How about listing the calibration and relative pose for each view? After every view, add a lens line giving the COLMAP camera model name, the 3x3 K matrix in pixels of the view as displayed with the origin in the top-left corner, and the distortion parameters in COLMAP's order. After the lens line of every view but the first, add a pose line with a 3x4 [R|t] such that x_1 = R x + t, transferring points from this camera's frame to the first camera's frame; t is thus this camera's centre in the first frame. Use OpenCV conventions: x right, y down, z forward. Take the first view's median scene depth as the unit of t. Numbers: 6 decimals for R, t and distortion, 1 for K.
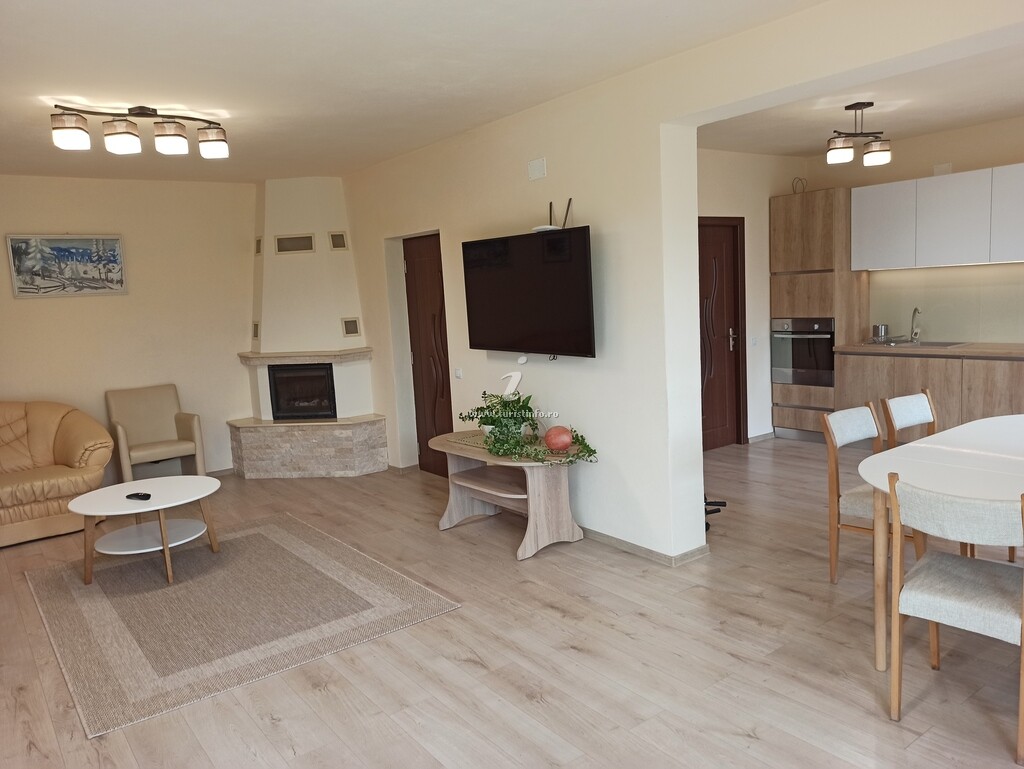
lens RADIAL K [[756.1, 0, 512.0], [0, 756.1, 384.5], [0, 0, 1]] dist [0.053125, -0.048819]
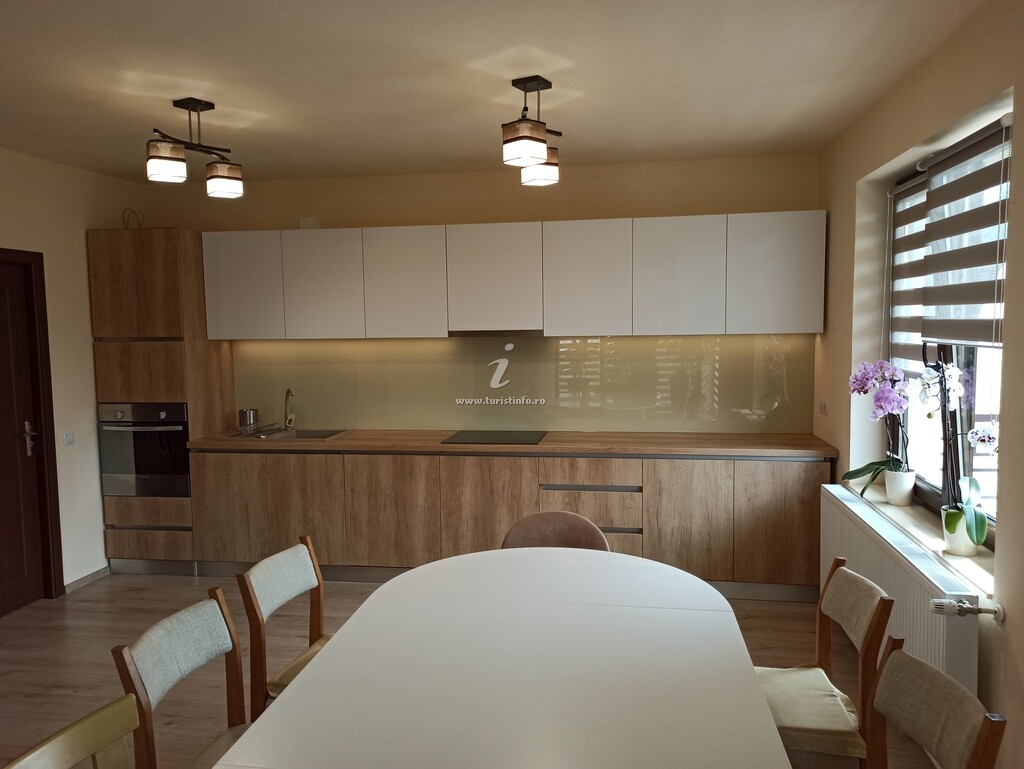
lens RADIAL K [[756.1, 0, 512.0], [0, 756.1, 384.5], [0, 0, 1]] dist [0.053125, -0.048819]
pose [[0.719918, -0.011115, 0.693970, 0.138592], [0.062274, 0.996873, -0.048637, -0.049773], [-0.691260, 0.078231, 0.718359, 0.254505]]
